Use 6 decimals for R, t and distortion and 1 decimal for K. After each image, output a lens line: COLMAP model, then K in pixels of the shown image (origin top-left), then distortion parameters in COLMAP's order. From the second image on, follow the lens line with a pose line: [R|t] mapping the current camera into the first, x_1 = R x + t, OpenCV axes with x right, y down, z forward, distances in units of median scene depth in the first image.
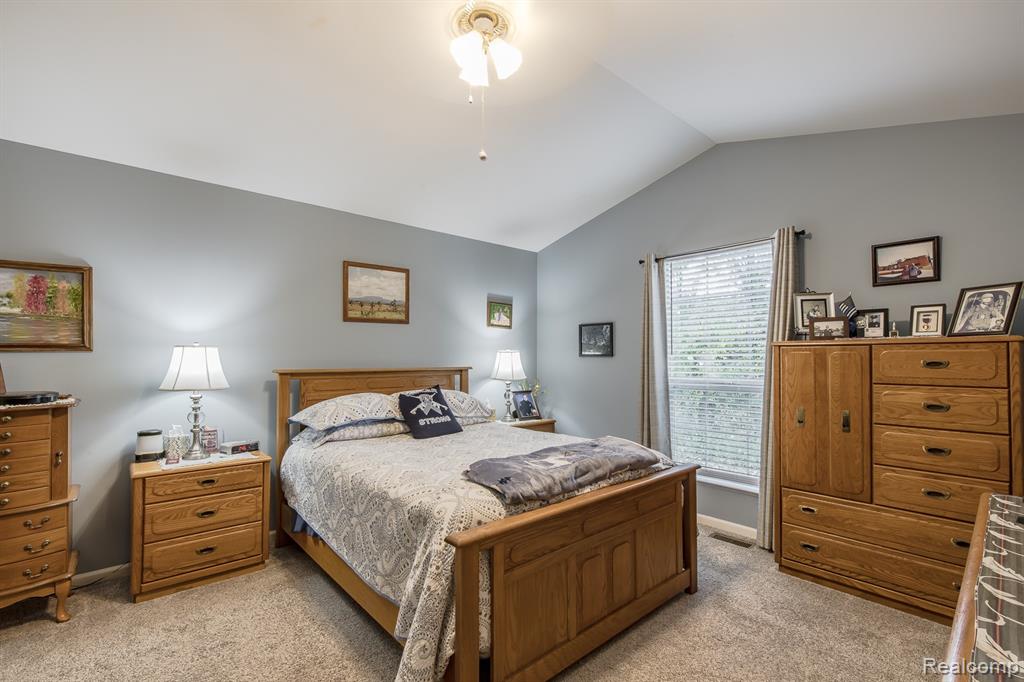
lens RADIAL K [[458.6, 0, 514.5], [0, 458.6, 346.3], [0, 0, 1]] dist [0.003010, 0.000457]
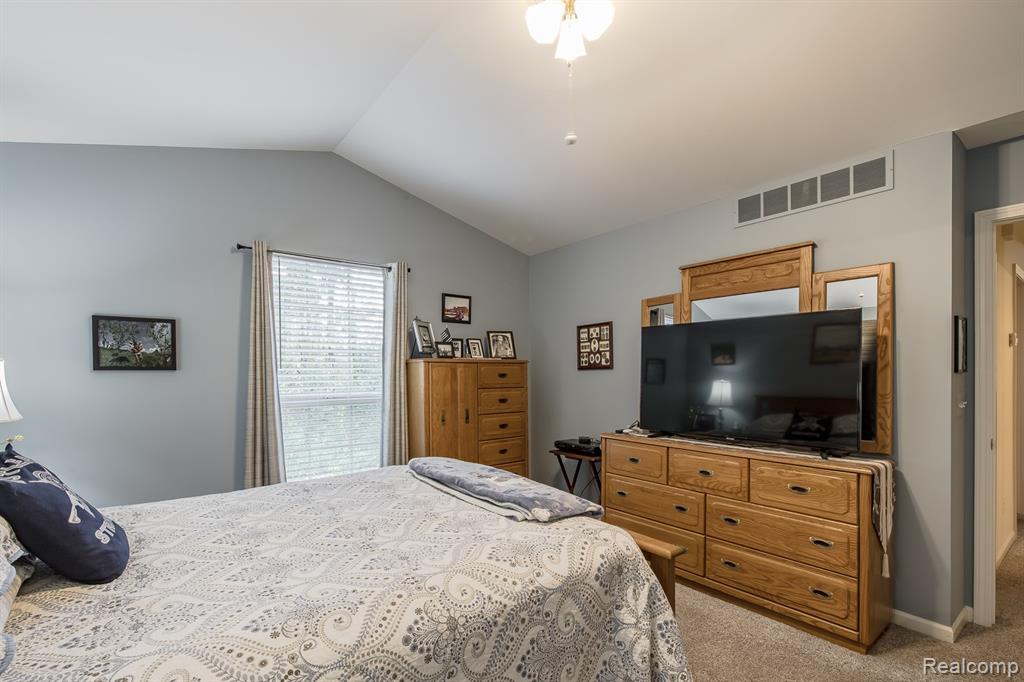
lens RADIAL K [[458.8, 0, 495.3], [0, 458.8, 376.2], [0, 0, 1]] dist [-0.000281, -0.000014]
pose [[0.088314, -0.009768, 0.996045, -0.656141], [-0.023002, 0.999665, 0.011843, 0.019083], [-0.995827, -0.023957, 0.088060, 0.738067]]
